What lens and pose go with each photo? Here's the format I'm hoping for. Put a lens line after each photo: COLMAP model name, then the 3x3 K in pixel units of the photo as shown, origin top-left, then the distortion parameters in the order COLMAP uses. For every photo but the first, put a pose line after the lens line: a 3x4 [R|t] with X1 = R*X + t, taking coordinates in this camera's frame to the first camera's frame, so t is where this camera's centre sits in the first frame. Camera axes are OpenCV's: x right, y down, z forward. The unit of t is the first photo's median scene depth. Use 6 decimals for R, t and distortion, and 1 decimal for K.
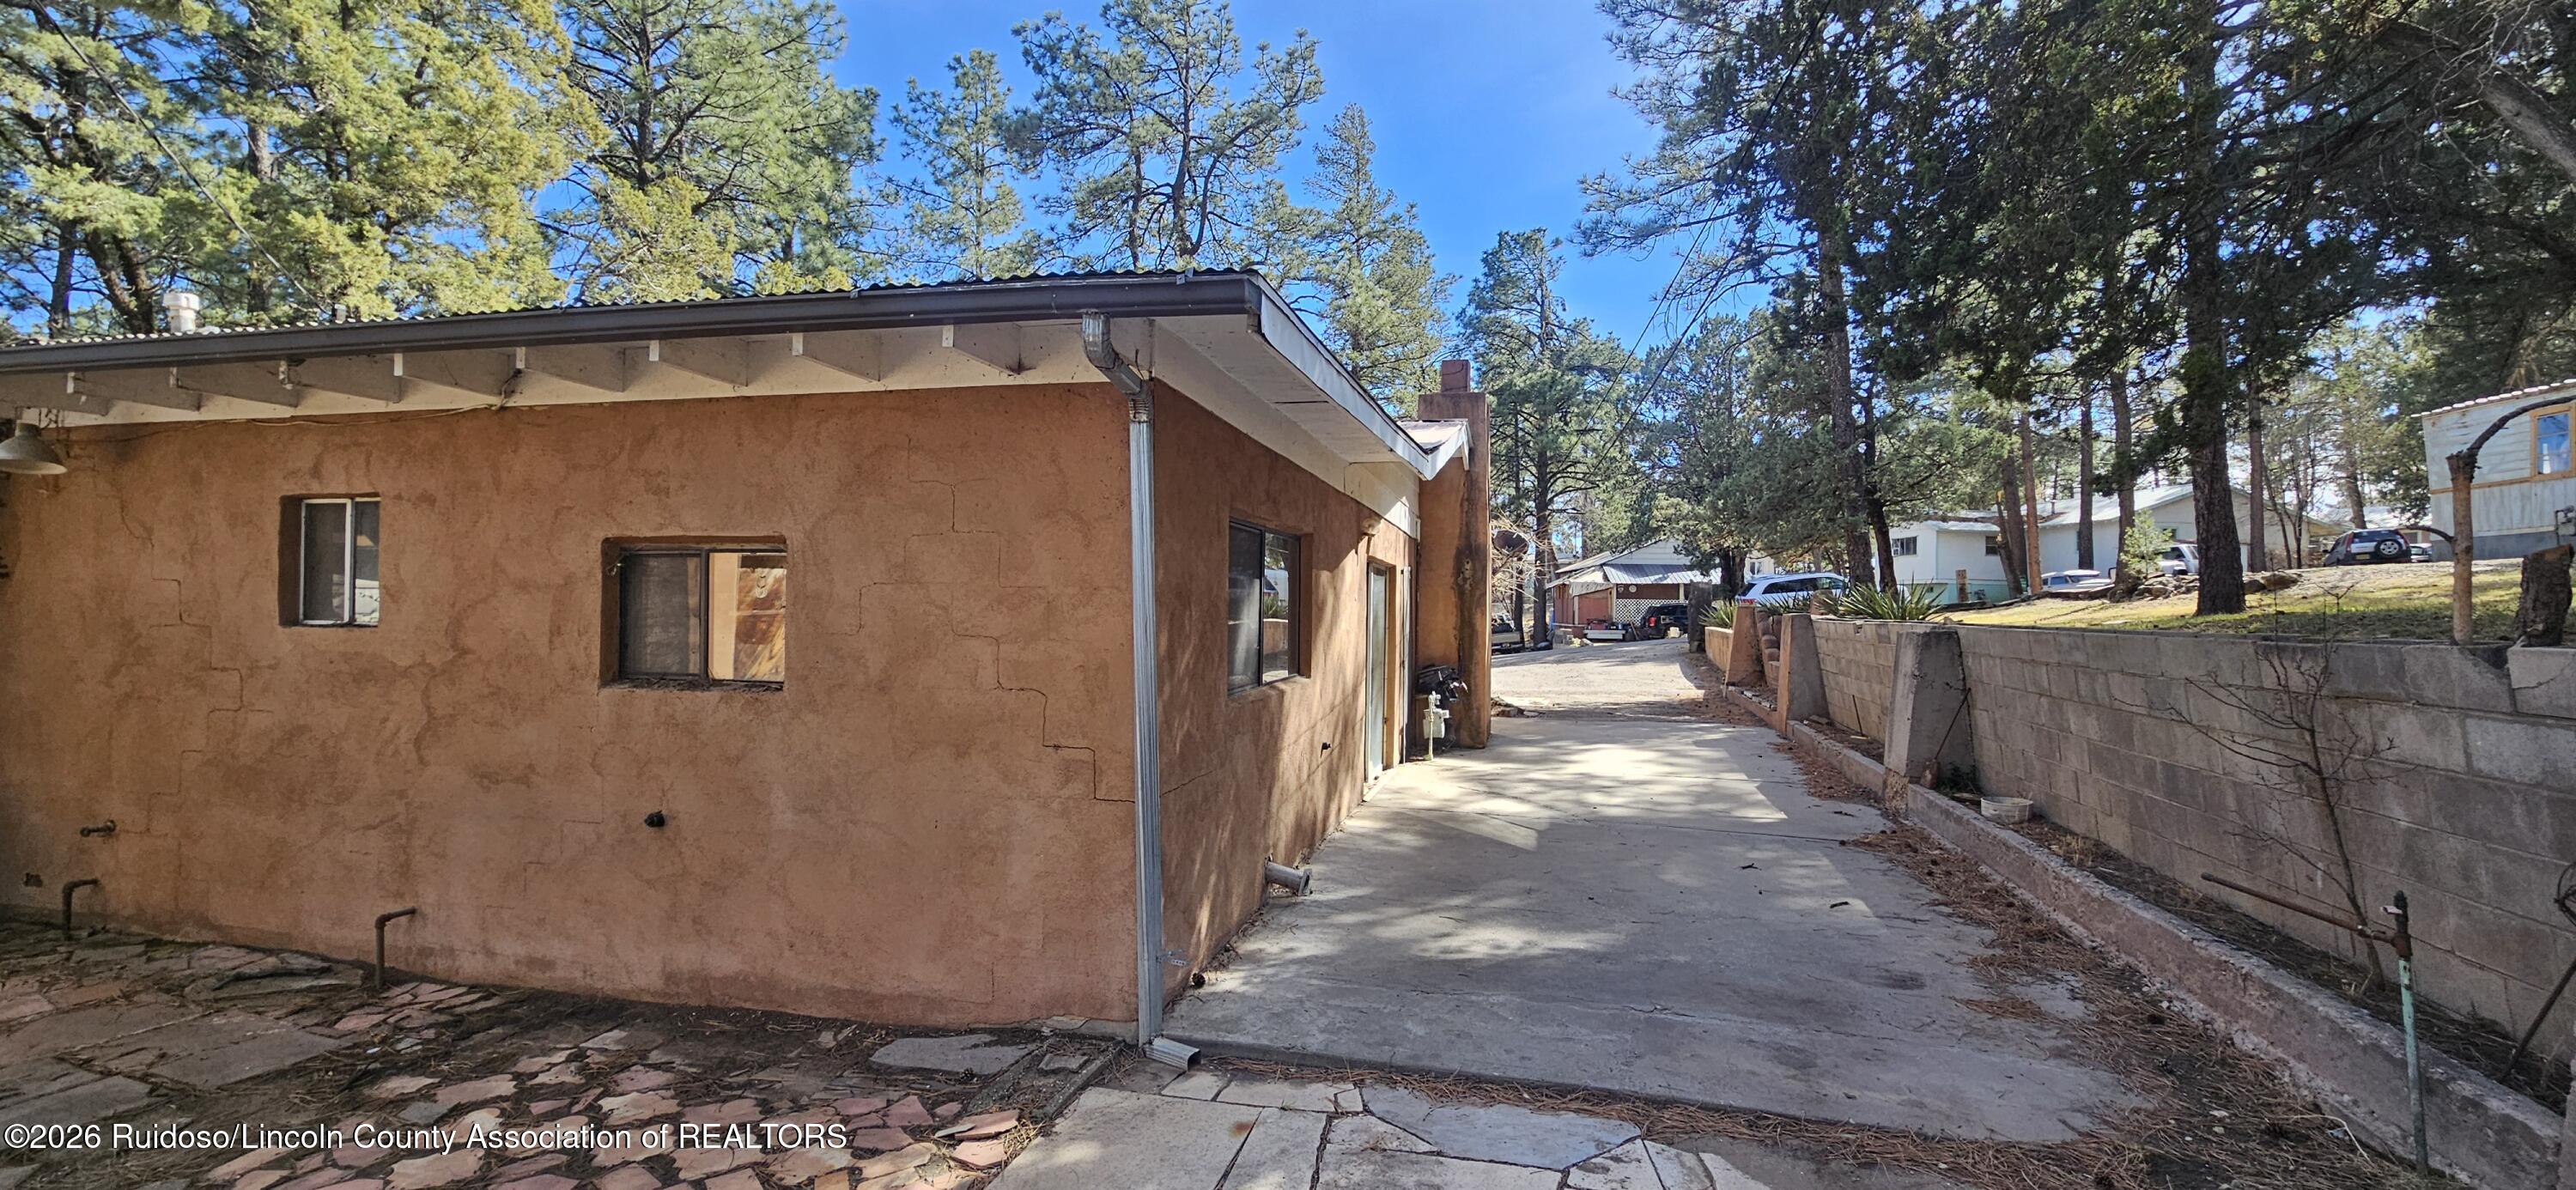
lens RADIAL K [[1054.9, 0, 1300.4], [0, 1054.9, 599.9], [0, 0, 1]] dist [0.000667, 0.000053]
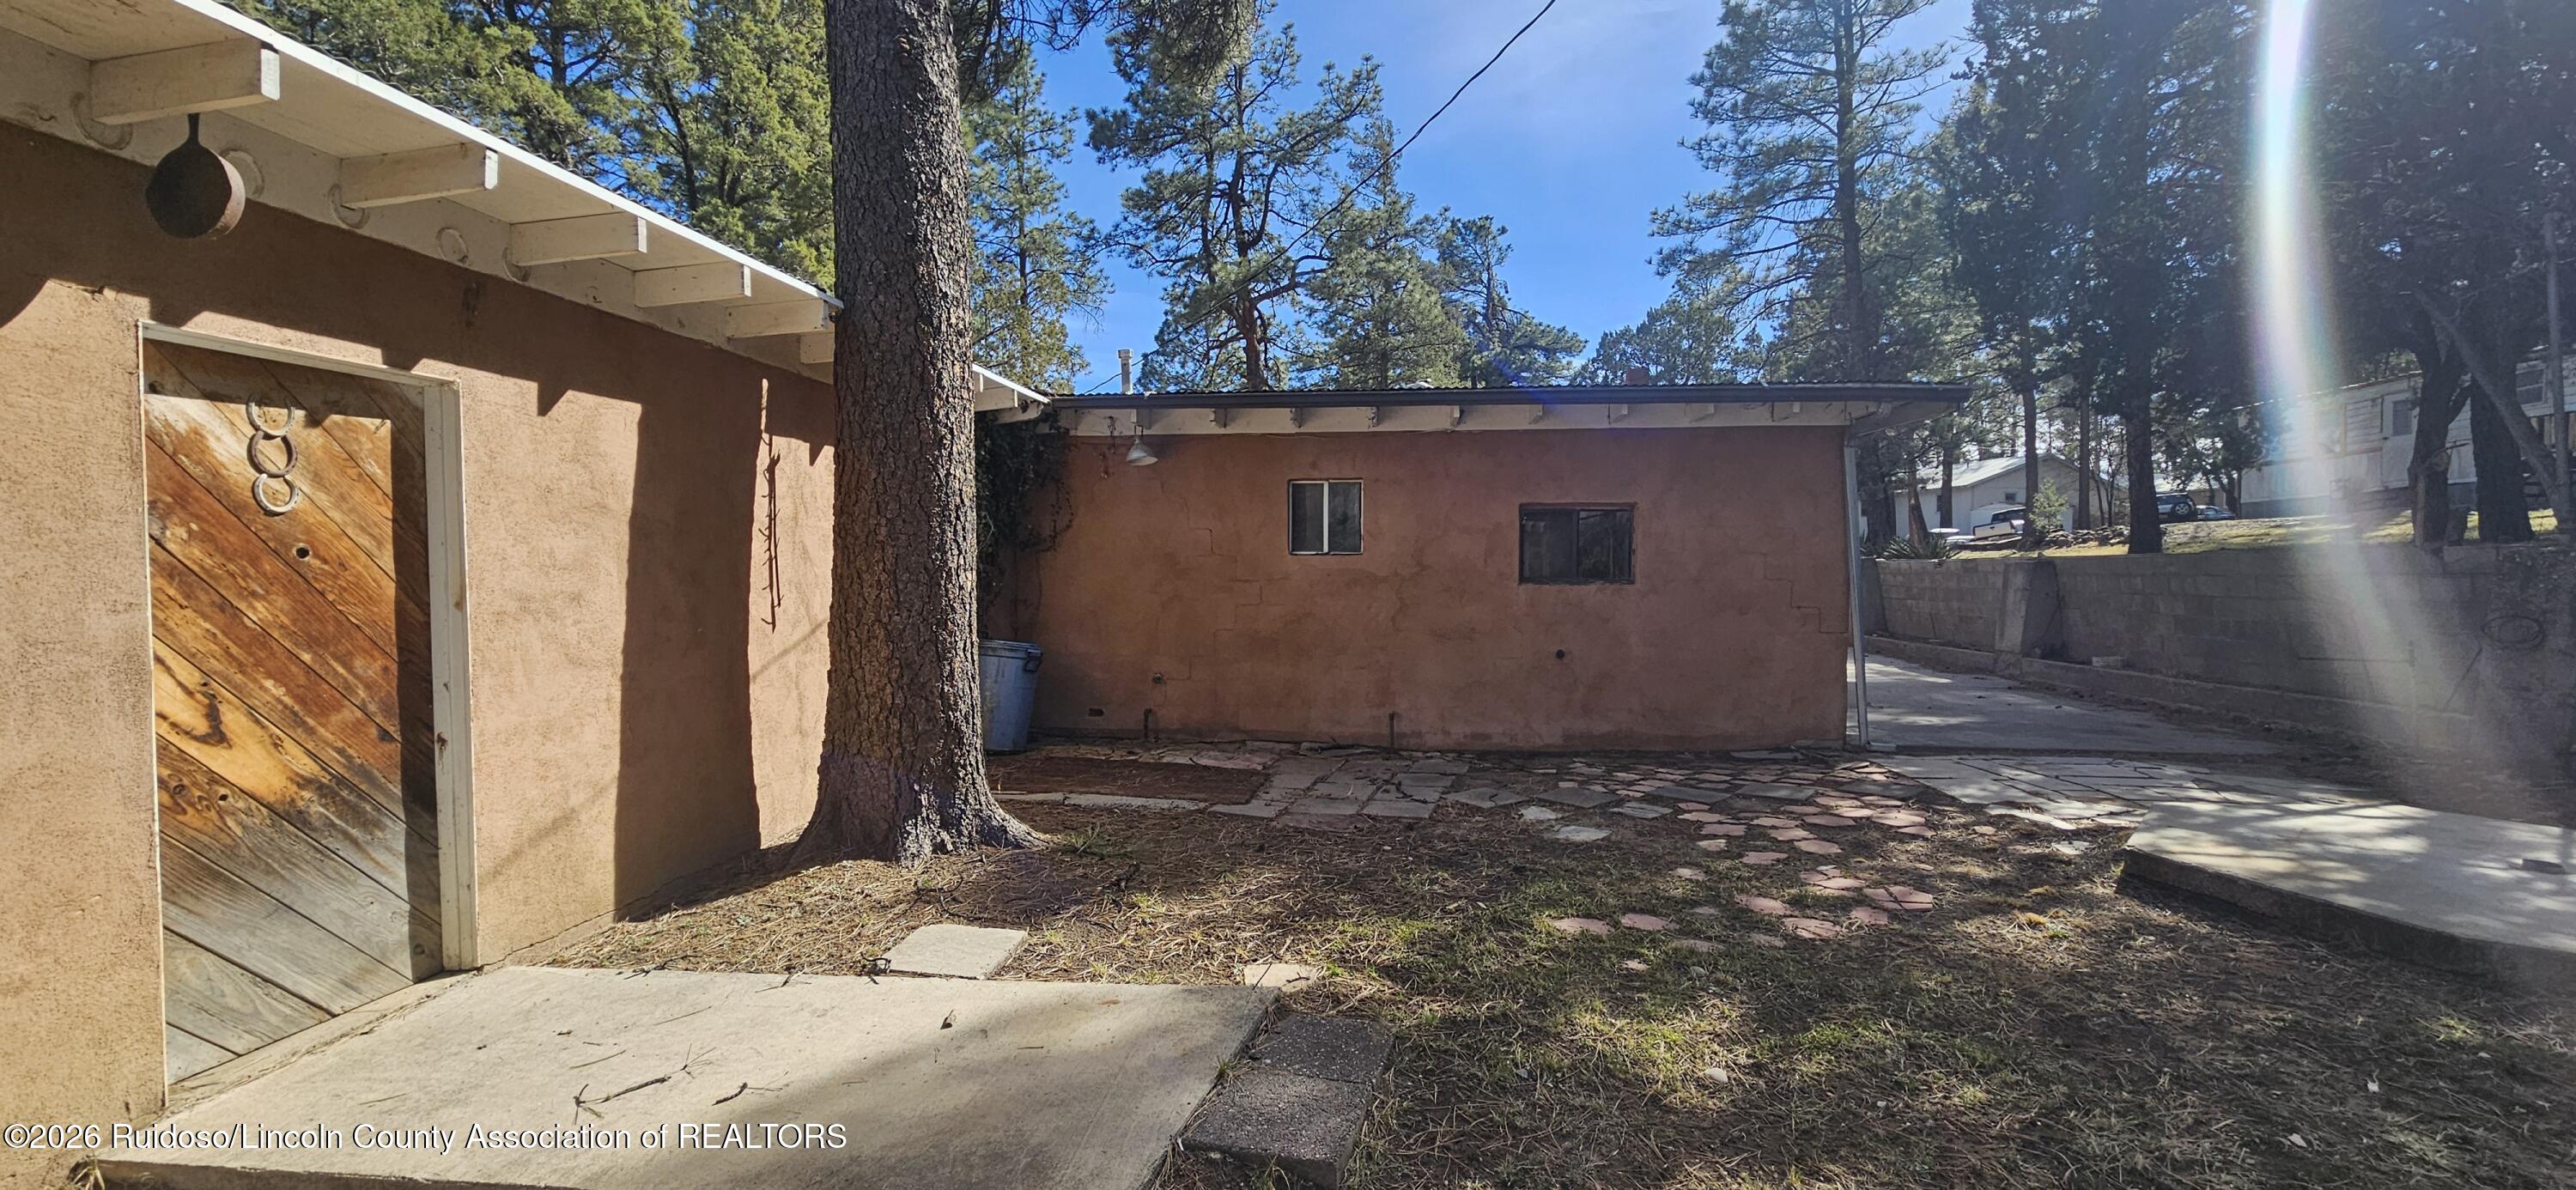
lens RADIAL K [[1054.9, 0, 1298.4], [0, 1054.9, 599.1], [0, 0, 1]] dist [0.000667, 0.000053]
pose [[0.991431, -0.012522, 0.130026, -1.241751], [0.008110, 0.999375, 0.034411, 0.039805], [-0.130376, -0.033062, 0.990913, -0.750762]]
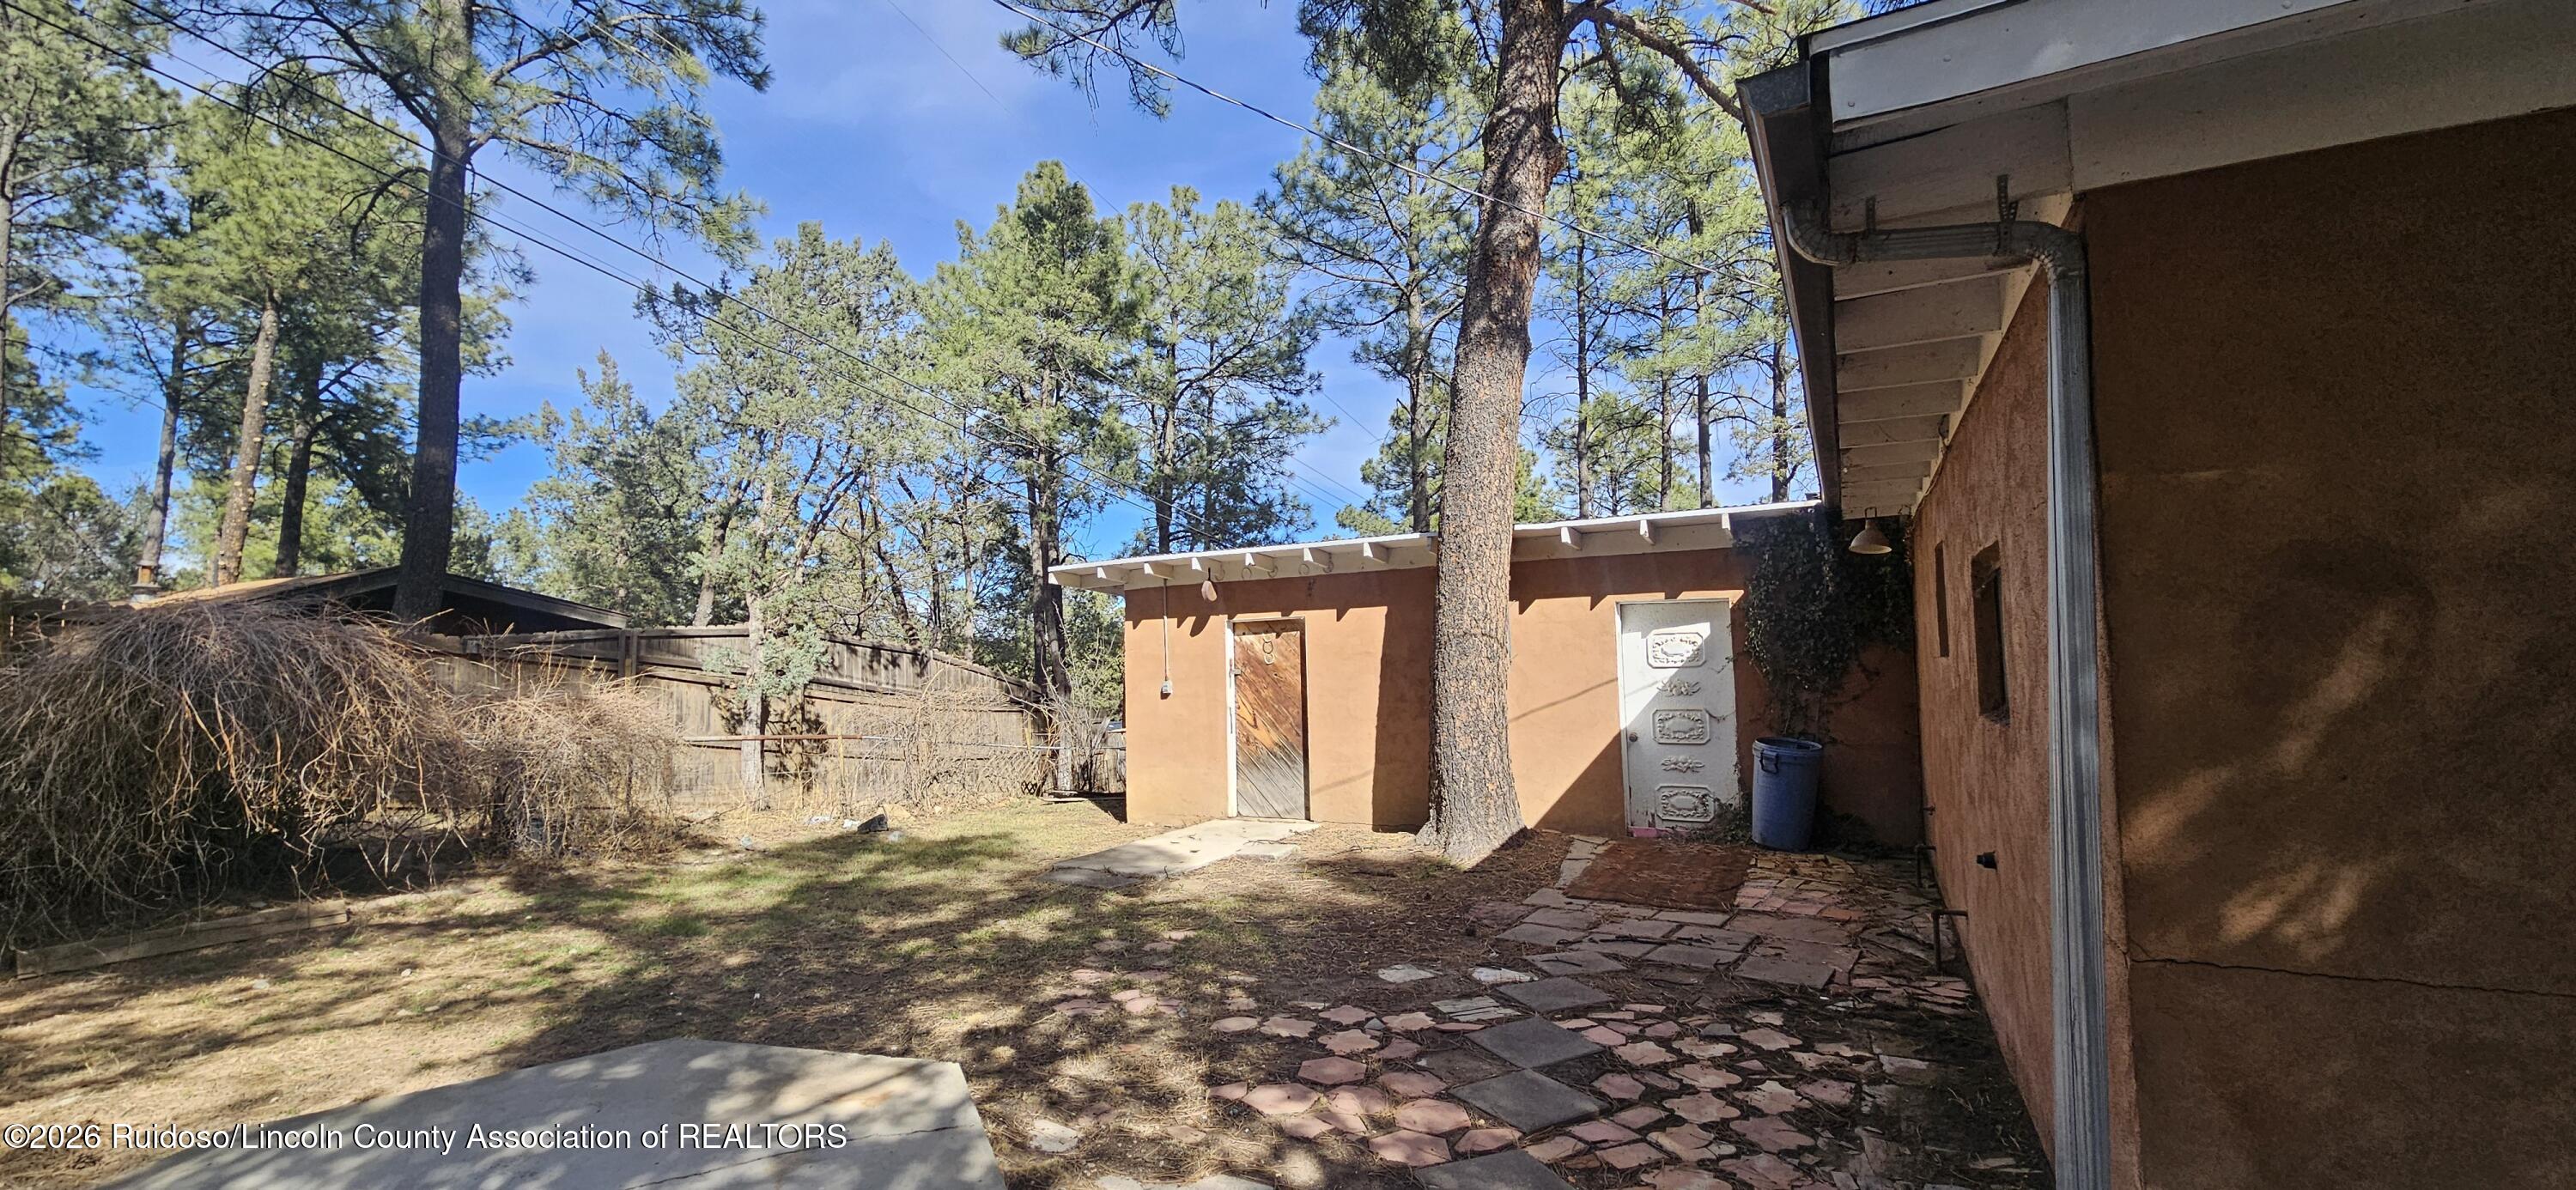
lens RADIAL K [[1054.9, 0, 1306.8], [0, 1054.9, 605.6], [0, 0, 1]] dist [0.000667, 0.000053]
pose [[-0.241077, -0.054707, -0.968963, 0.467570], [0.025579, 0.997705, -0.062694, 0.022096], [0.970169, -0.039900, -0.239124, 0.660247]]
